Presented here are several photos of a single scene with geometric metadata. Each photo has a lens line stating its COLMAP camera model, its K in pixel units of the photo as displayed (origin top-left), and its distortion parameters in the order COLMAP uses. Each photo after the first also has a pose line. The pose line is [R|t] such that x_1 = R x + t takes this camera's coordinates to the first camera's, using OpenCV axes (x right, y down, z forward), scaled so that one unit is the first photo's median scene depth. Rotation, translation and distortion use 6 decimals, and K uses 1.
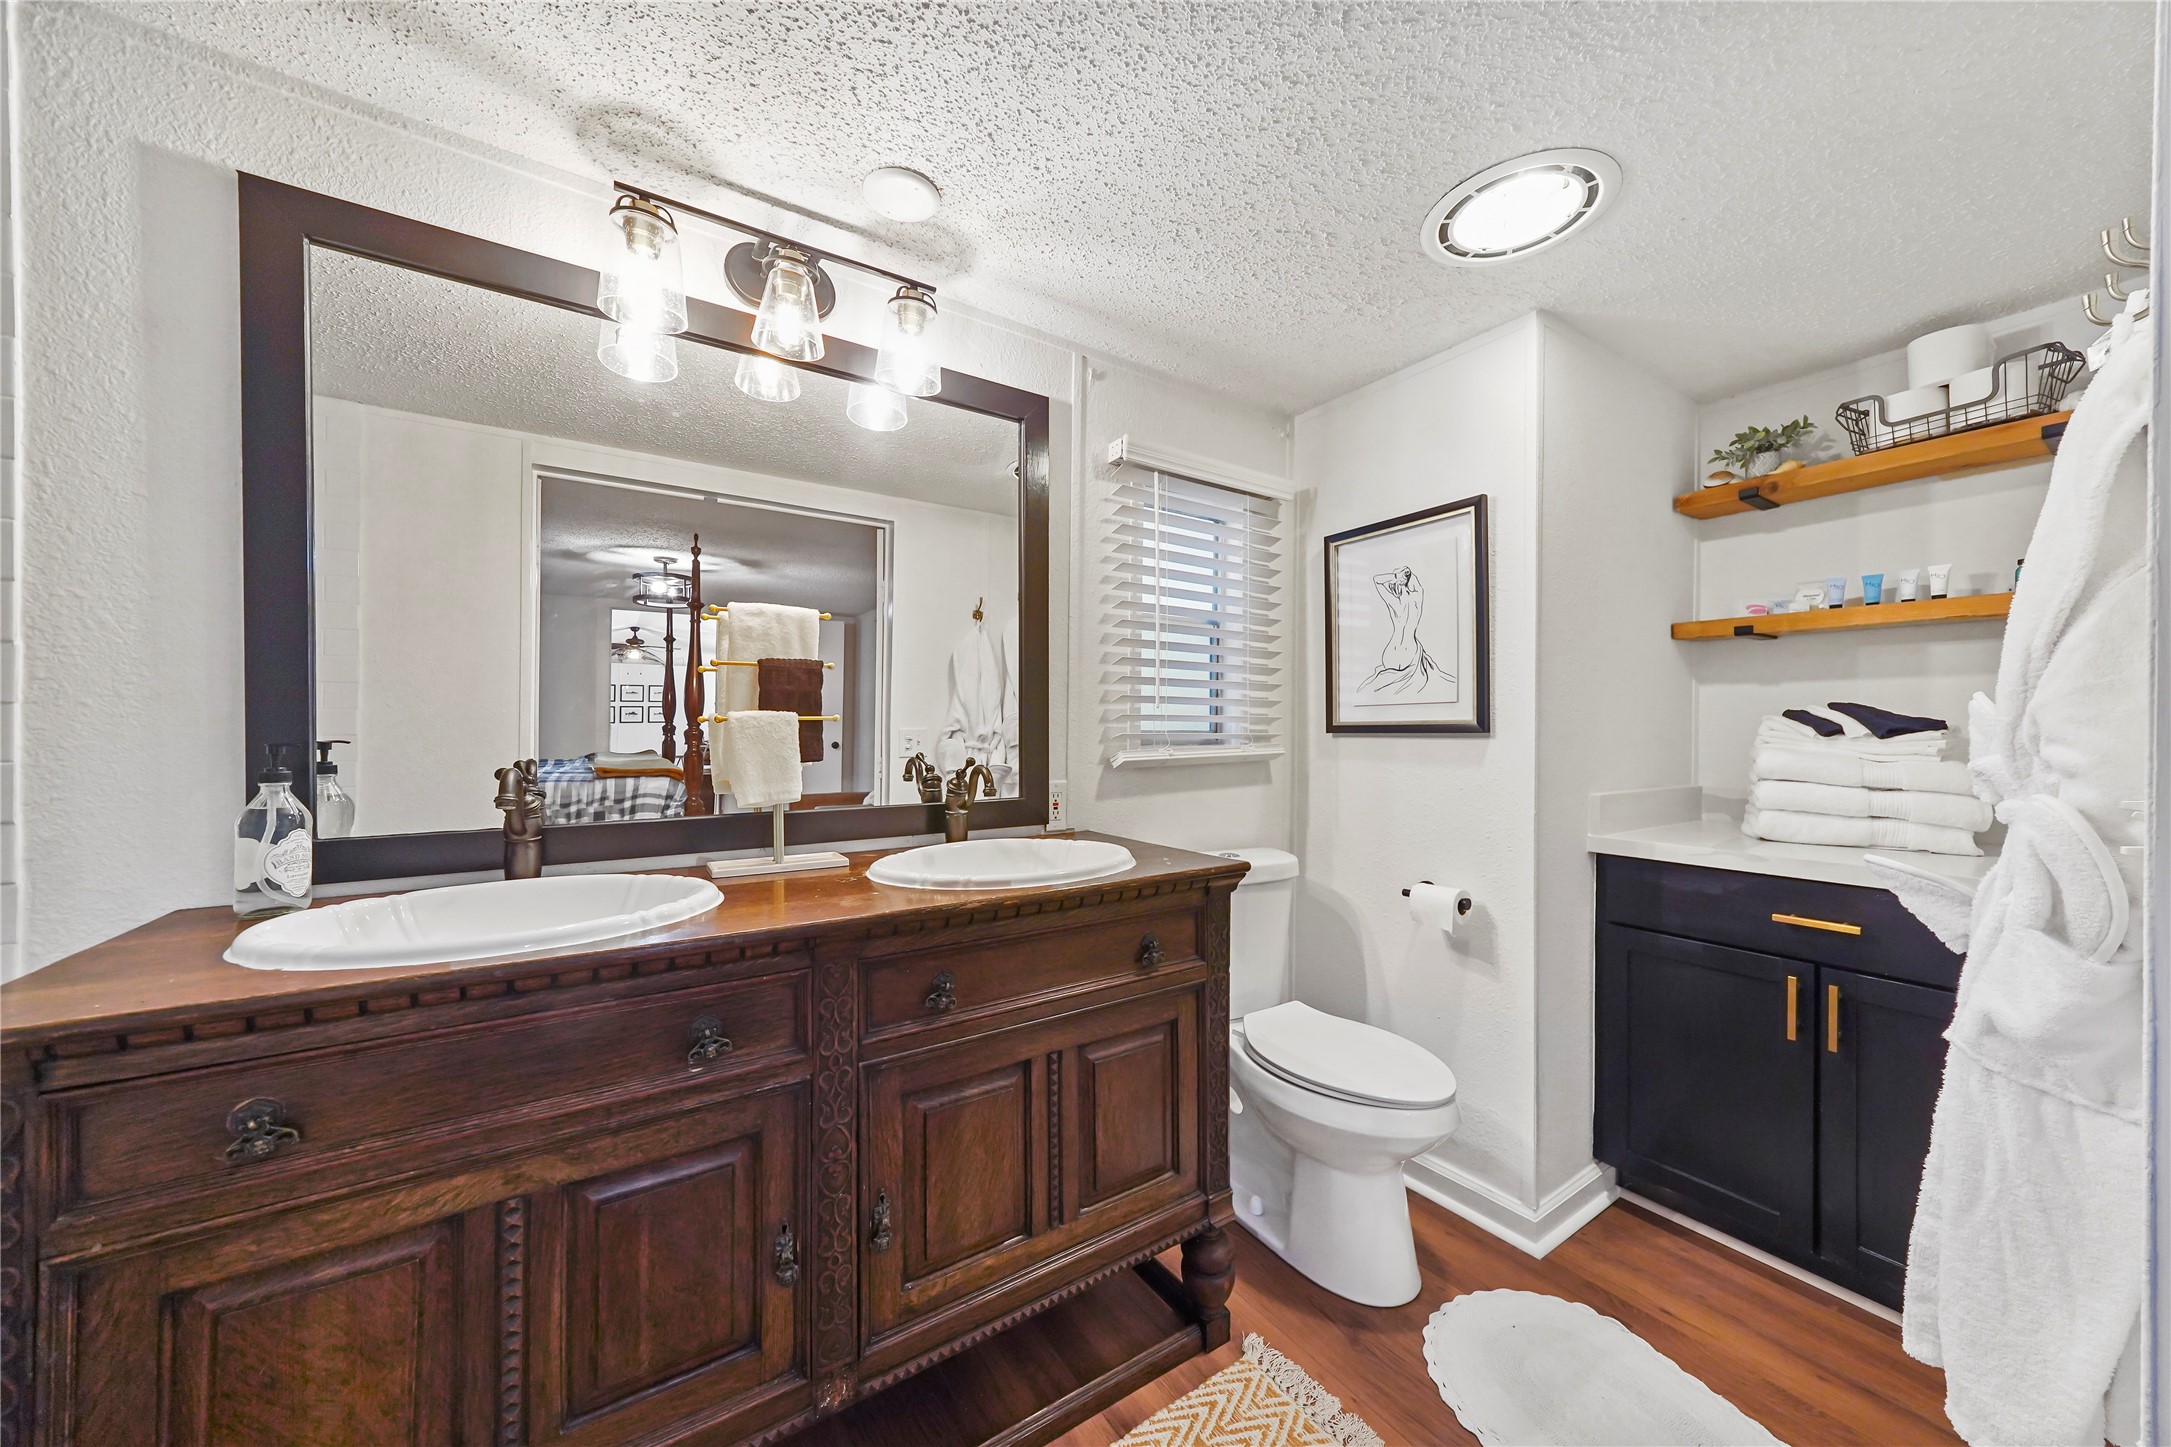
lens RADIAL K [[750.2, 0, 1091.9], [0, 750.2, 729.4], [0, 0, 1]] dist [-0.000508, 0.000213]
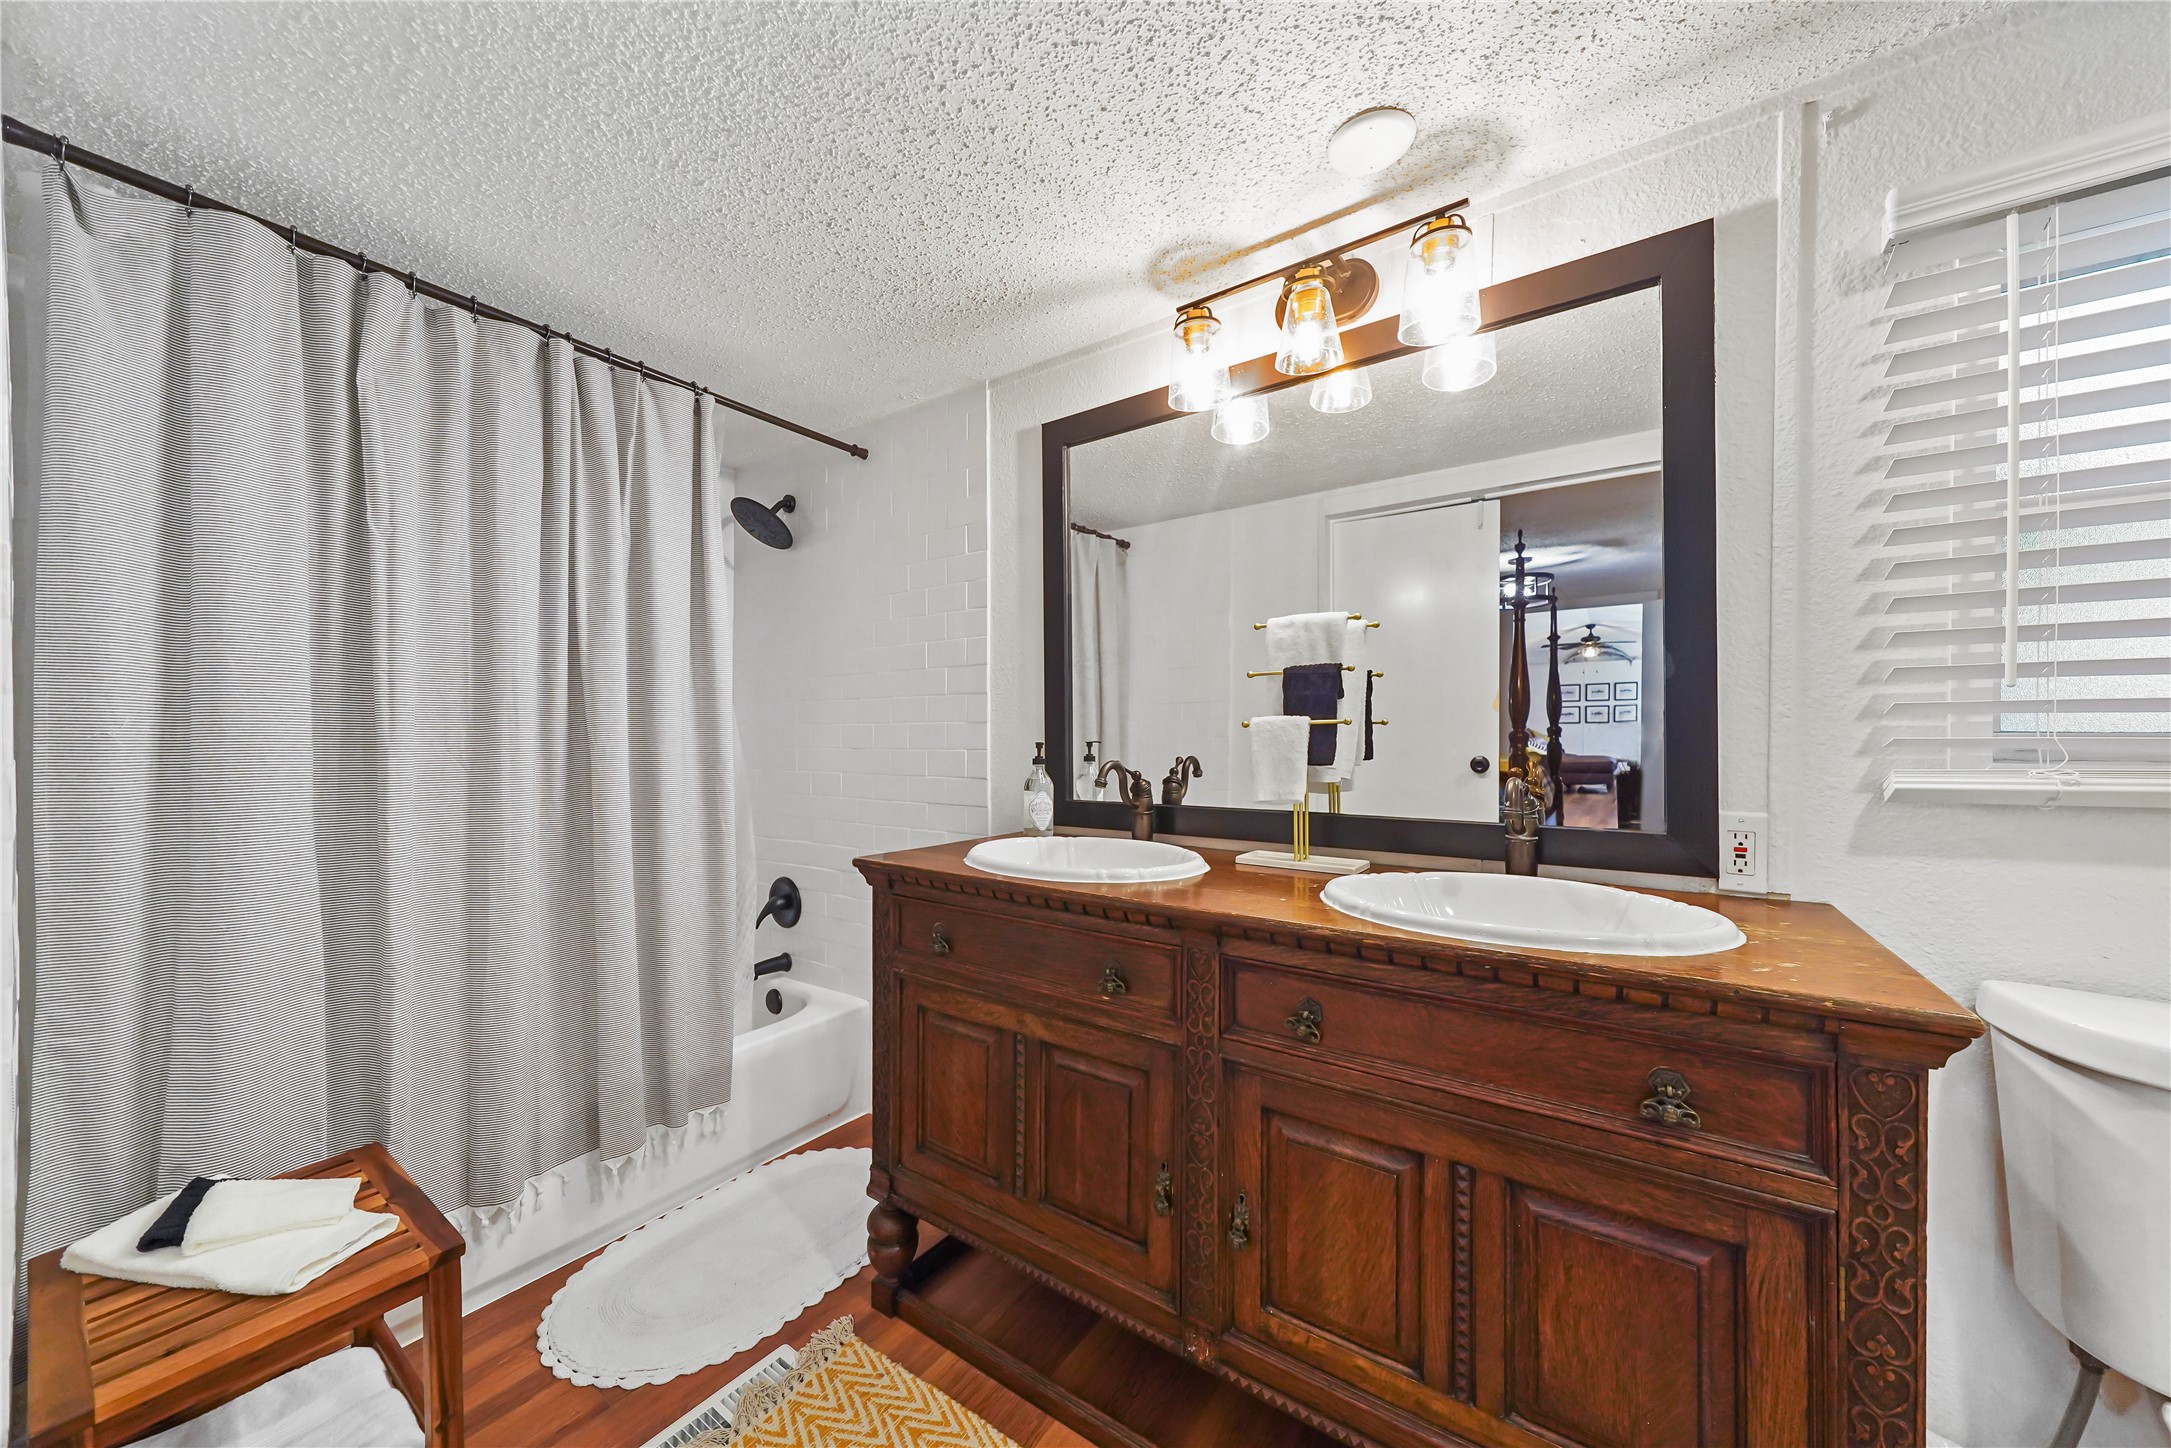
lens RADIAL K [[750.2, 0, 1077.3], [0, 750.2, 733.9], [0, 0, 1]] dist [-0.000508, 0.000213]
pose [[0.368042, -0.003624, -0.929802, 0.481438], [0.003877, 0.999990, -0.002362, 0.002593], [0.929801, -0.002735, 0.368052, 0.355338]]
